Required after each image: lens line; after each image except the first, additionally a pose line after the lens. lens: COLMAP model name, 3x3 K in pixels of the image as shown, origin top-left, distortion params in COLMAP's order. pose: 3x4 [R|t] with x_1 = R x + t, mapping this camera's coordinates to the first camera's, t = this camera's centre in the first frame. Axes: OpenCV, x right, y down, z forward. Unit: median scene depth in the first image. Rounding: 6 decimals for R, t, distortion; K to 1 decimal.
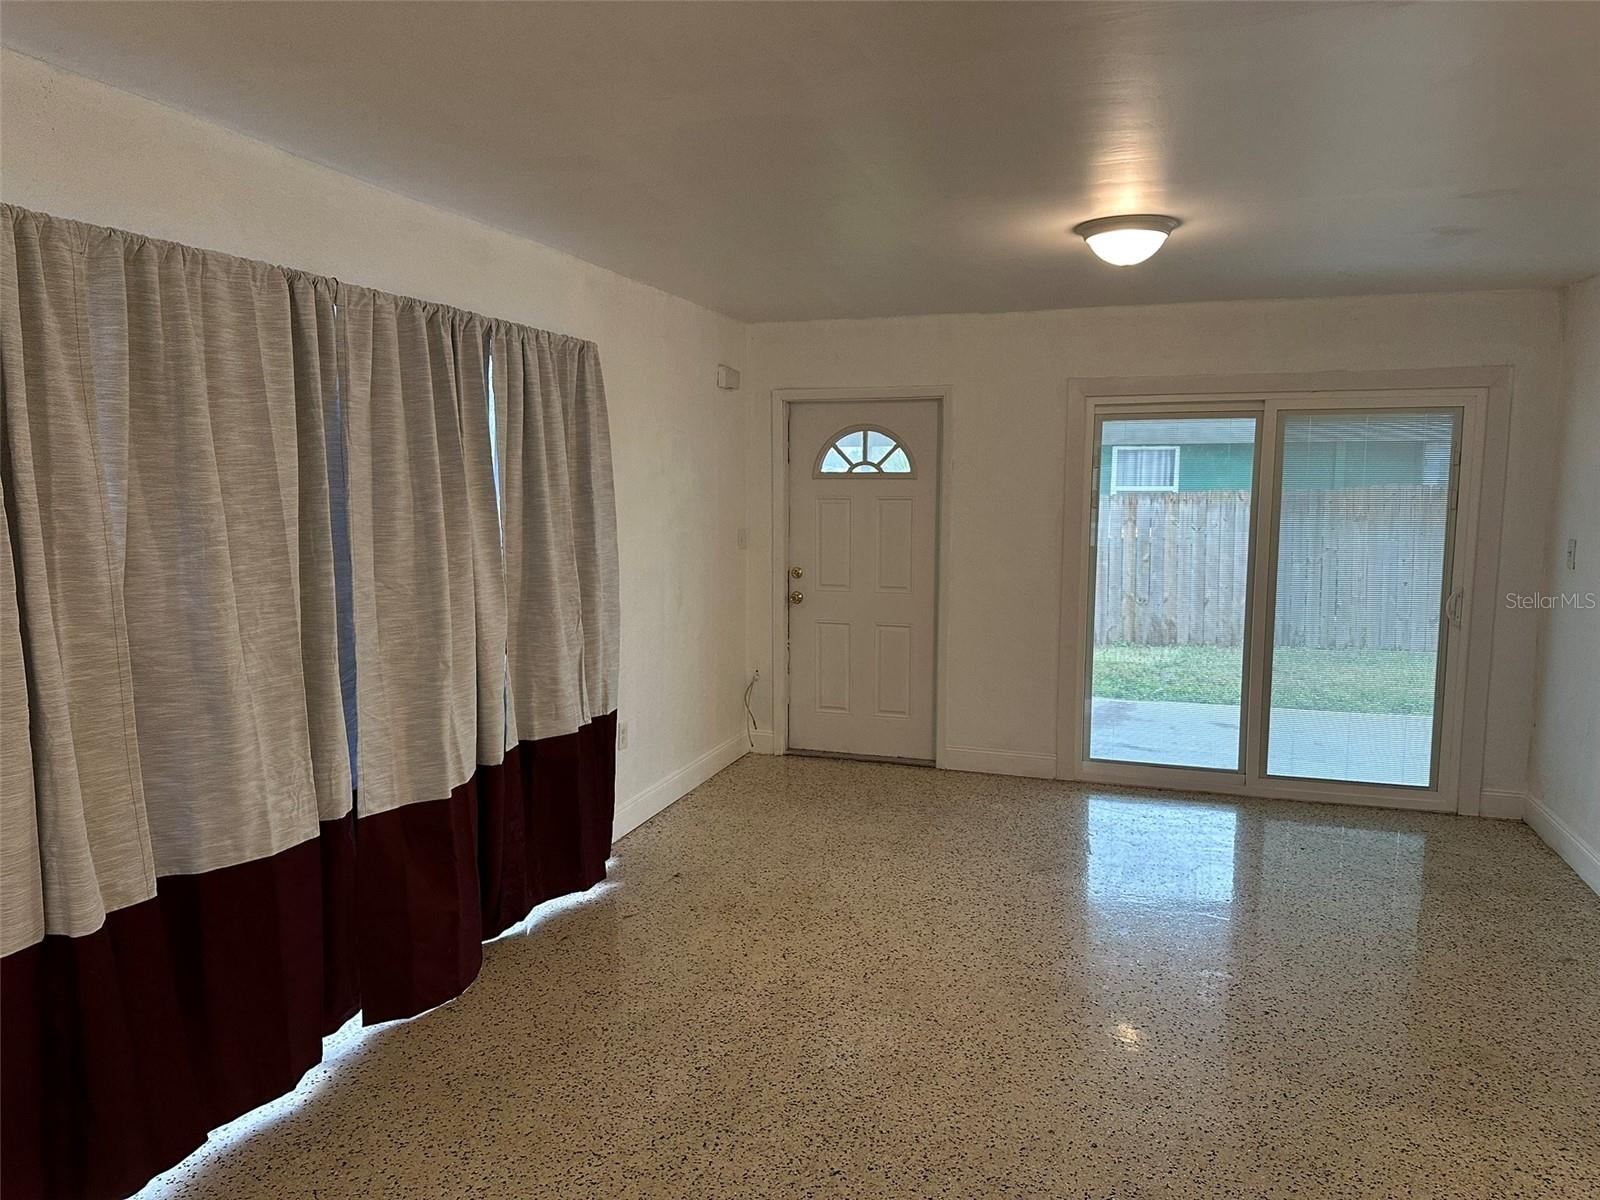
lens RADIAL K [[1118.6, 0, 800.0], [0, 1118.6, 600.0], [0, 0, 1]] dist [0.159716, -0.226021]
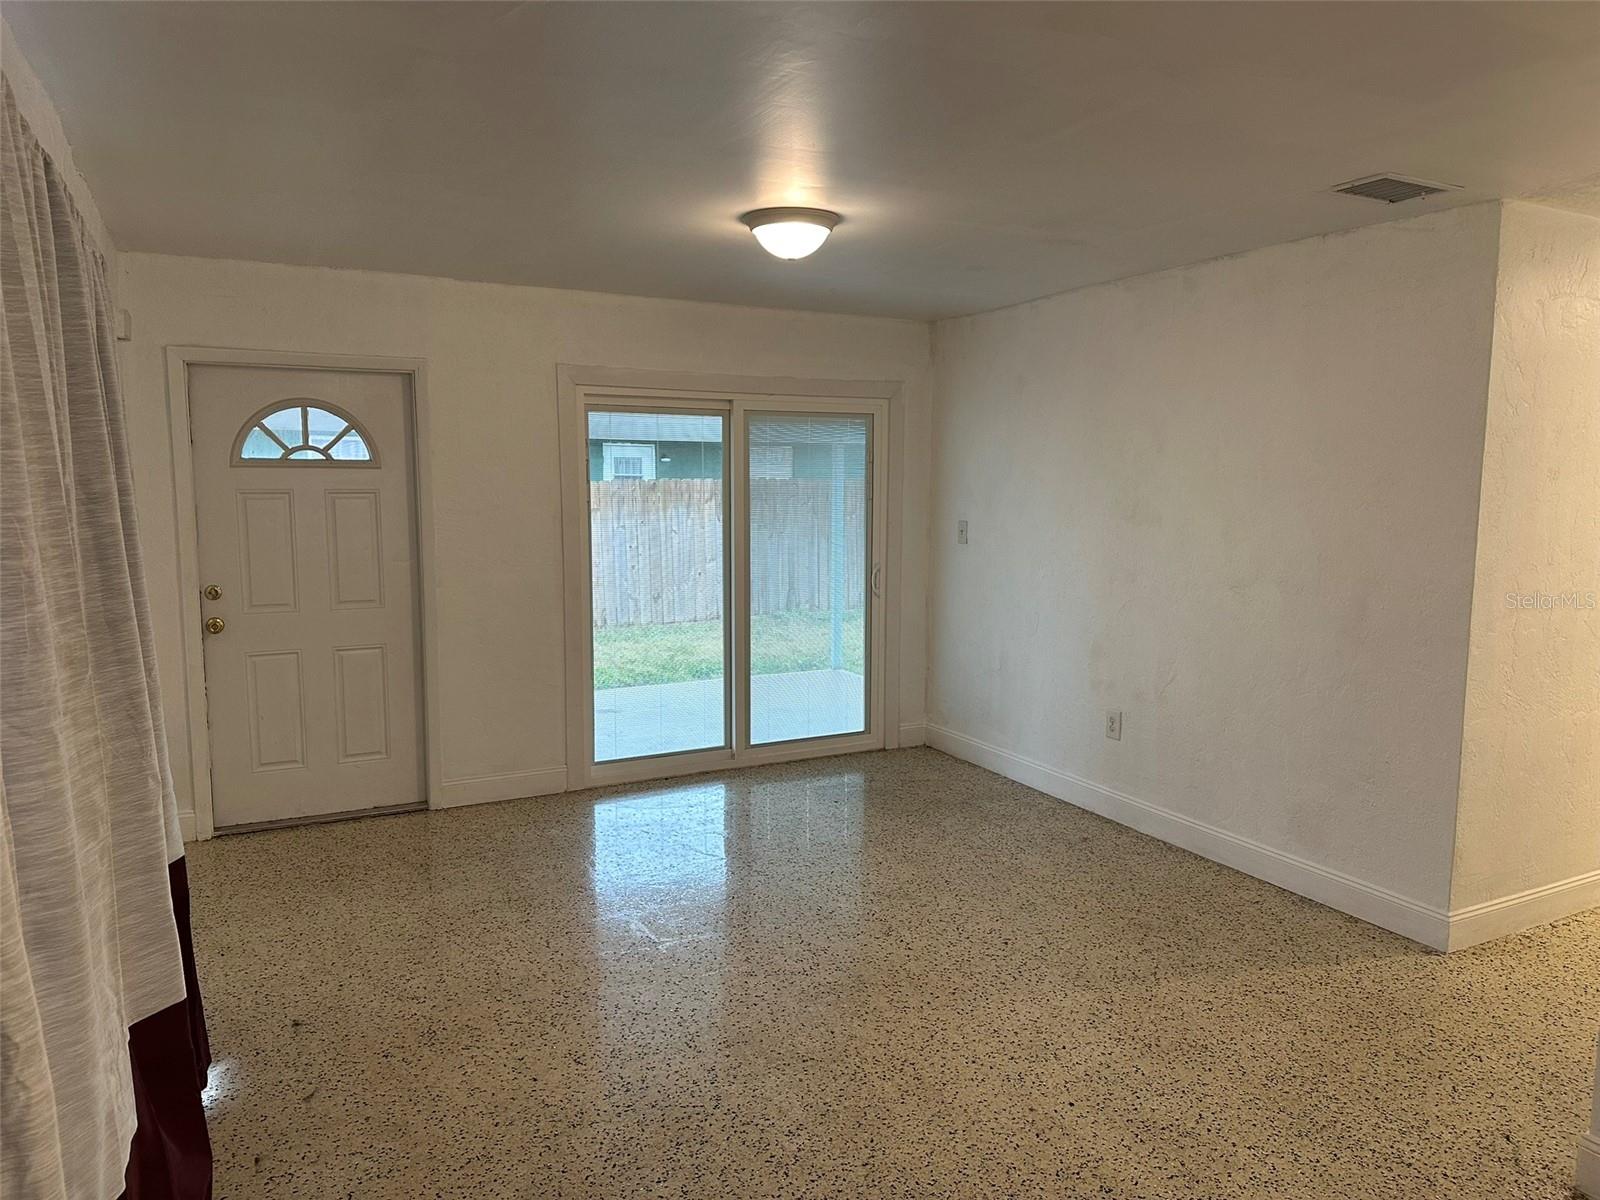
lens RADIAL K [[1118.6, 0, 800.0], [0, 1118.6, 600.0], [0, 0, 1]] dist [0.159716, -0.226021]
pose [[0.701257, -0.078450, 0.708579, -0.299357], [0.074991, 0.996530, 0.036113, -0.019639], [-0.708953, 0.027813, 0.704707, 0.204041]]
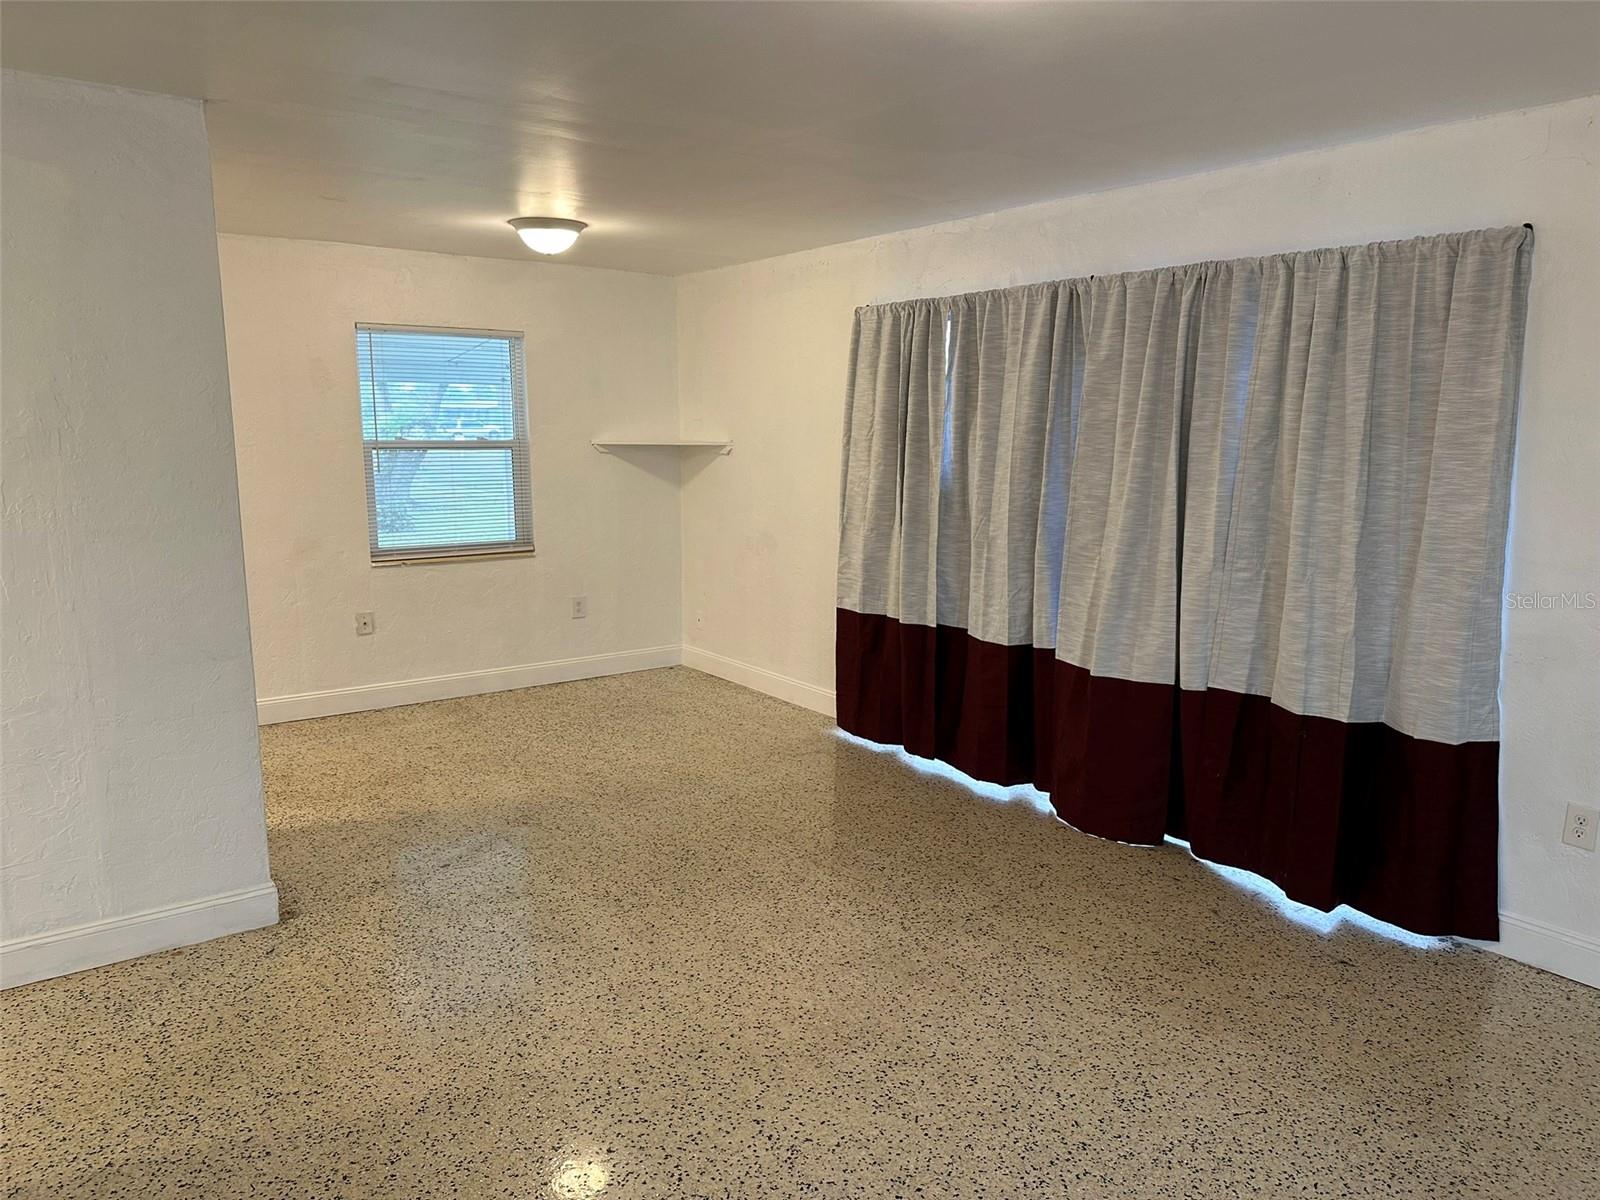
lens RADIAL K [[1063.8, 0, 823.2], [0, 1063.8, 628.7], [0, 0, 1]] dist [0.001508, -0.082458]
pose [[-0.561175, 0.148550, -0.814257, 0.490364], [-0.102434, 0.963735, 0.246417, -0.082265], [0.821334, 0.221690, -0.525608, 0.824450]]
